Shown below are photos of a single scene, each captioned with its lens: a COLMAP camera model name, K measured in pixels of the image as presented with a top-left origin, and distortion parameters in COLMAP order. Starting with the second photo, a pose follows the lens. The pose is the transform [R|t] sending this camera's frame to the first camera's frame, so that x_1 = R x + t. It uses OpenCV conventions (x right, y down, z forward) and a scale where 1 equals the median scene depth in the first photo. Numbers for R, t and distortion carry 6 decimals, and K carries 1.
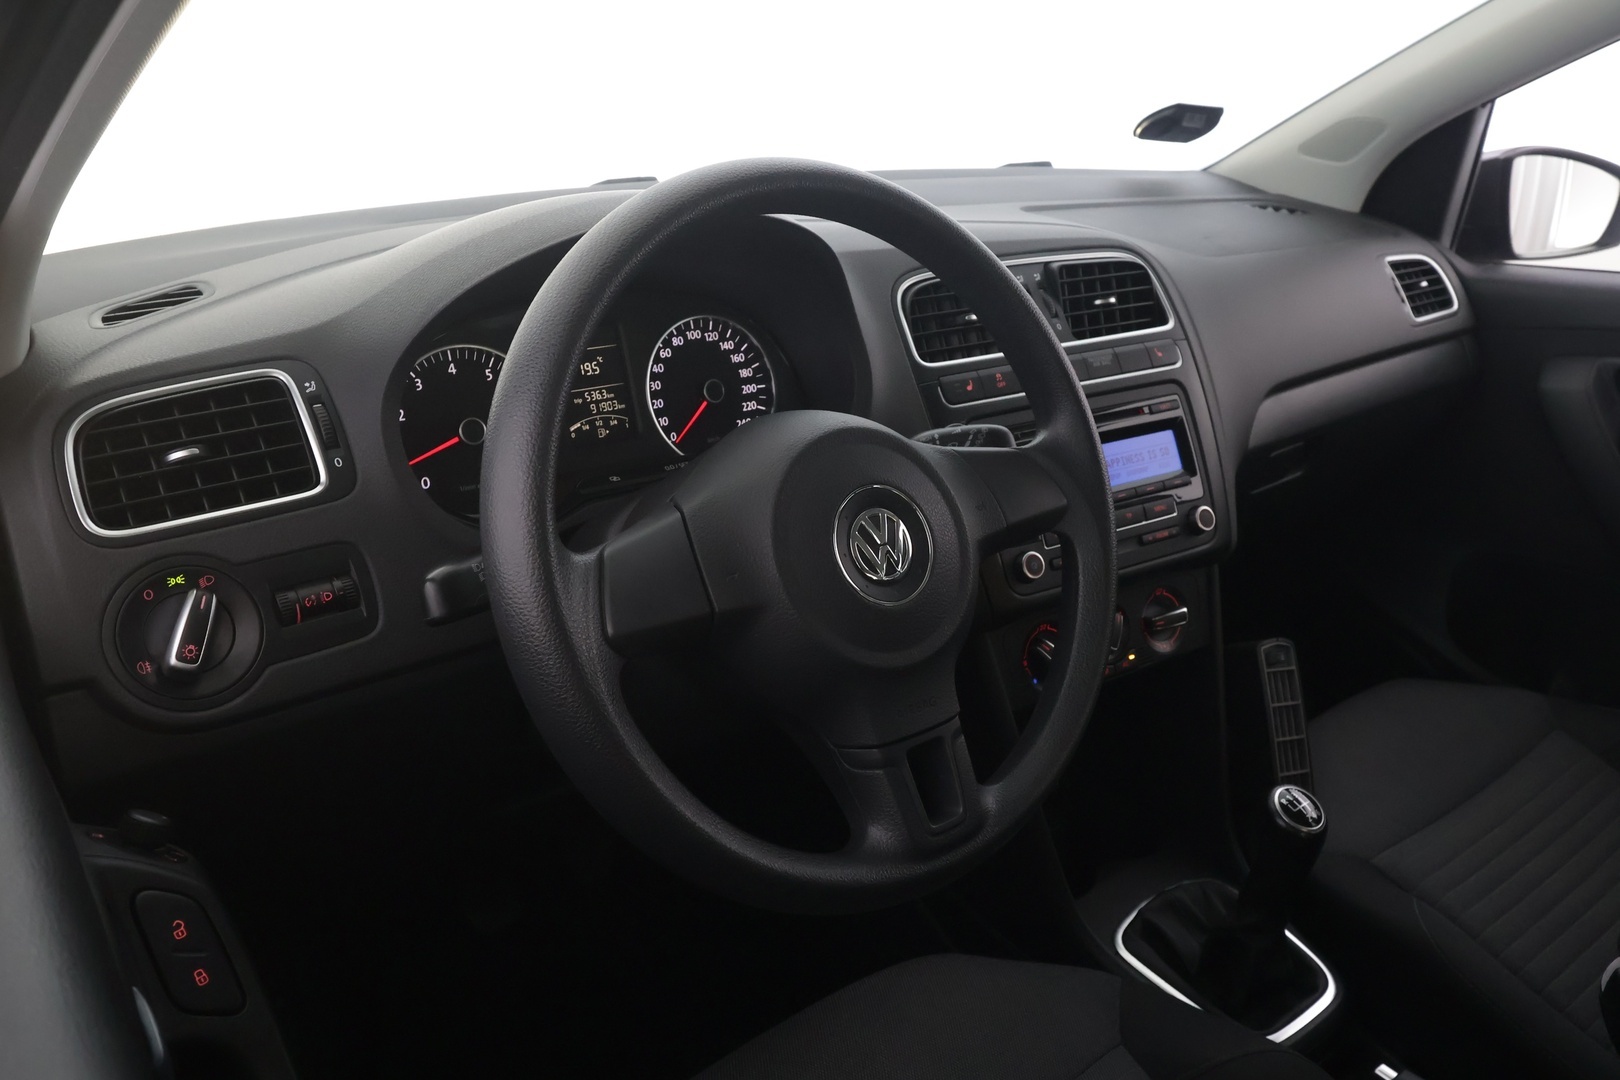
lens RADIAL K [[1242.6, 0, 810.5], [0, 1242.6, 542.4], [0, 0, 1]] dist [-0.010465, 0.007811]
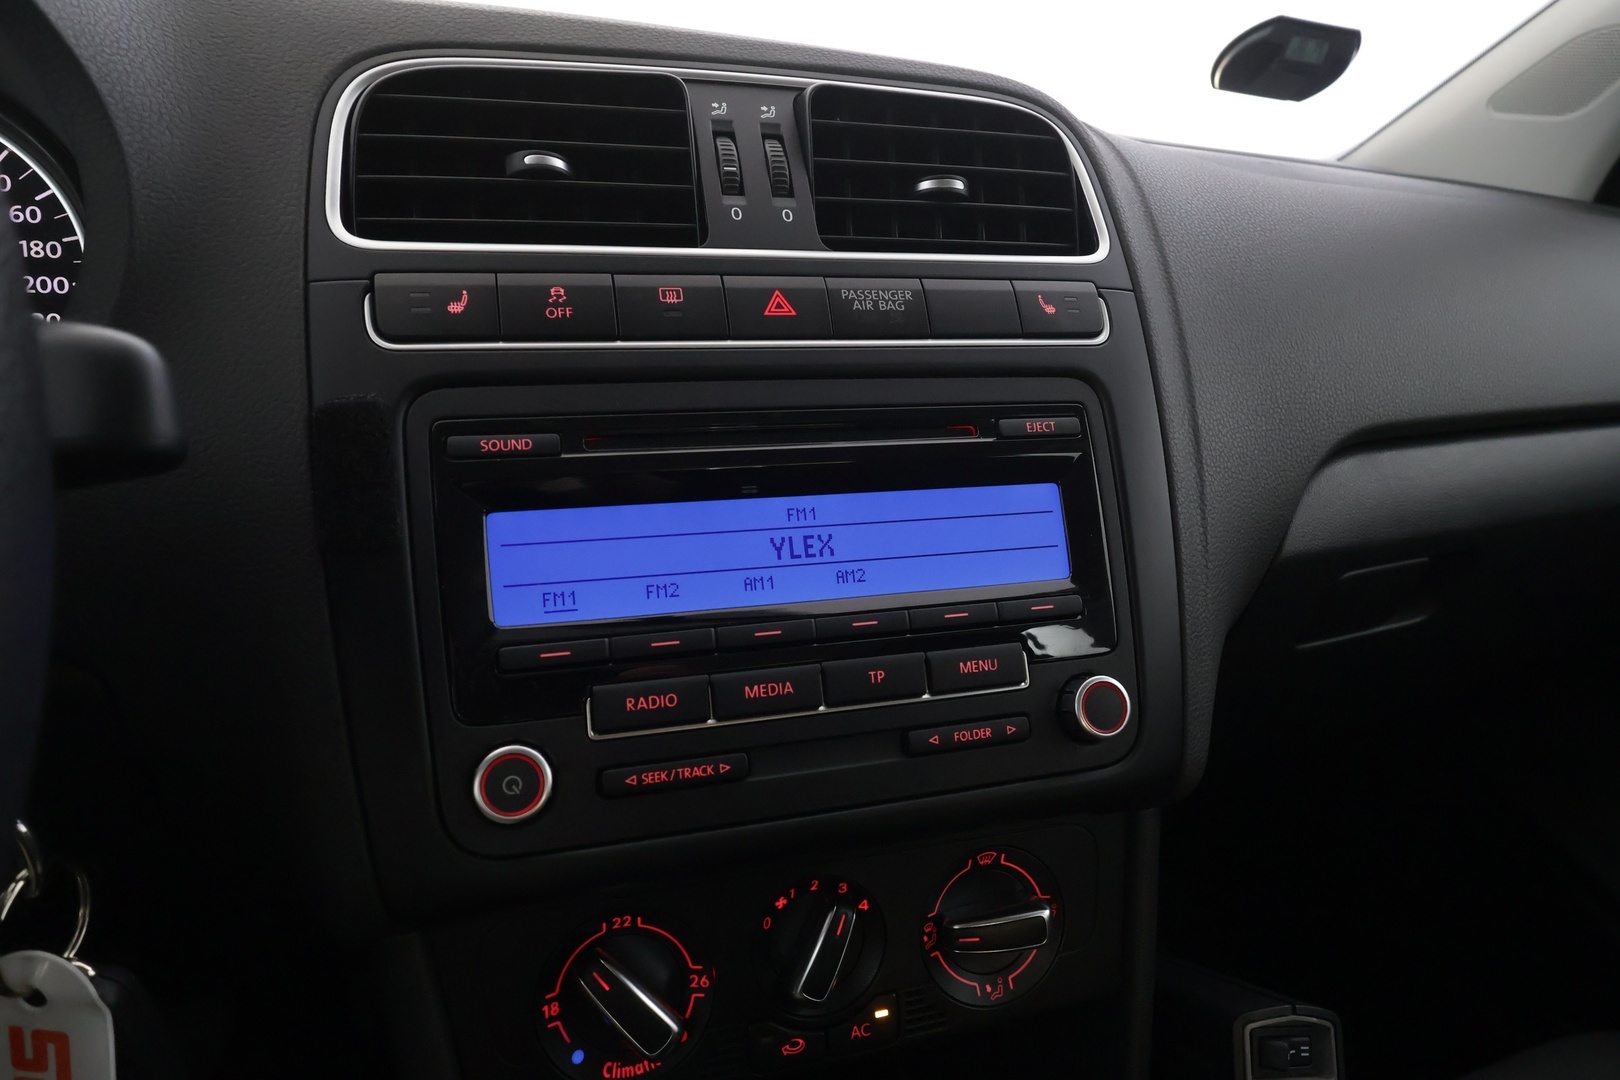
lens RADIAL K [[971.7, 0, 813.5], [0, 971.7, 538.2], [0, 0, 1]] dist [0.000331, 0.003339]
pose [[0.965893, 0.112782, -0.233089, 0.299007], [-0.127093, 0.990764, -0.047267, -0.047157], [0.225605, 0.075279, 0.971306, 0.678678]]
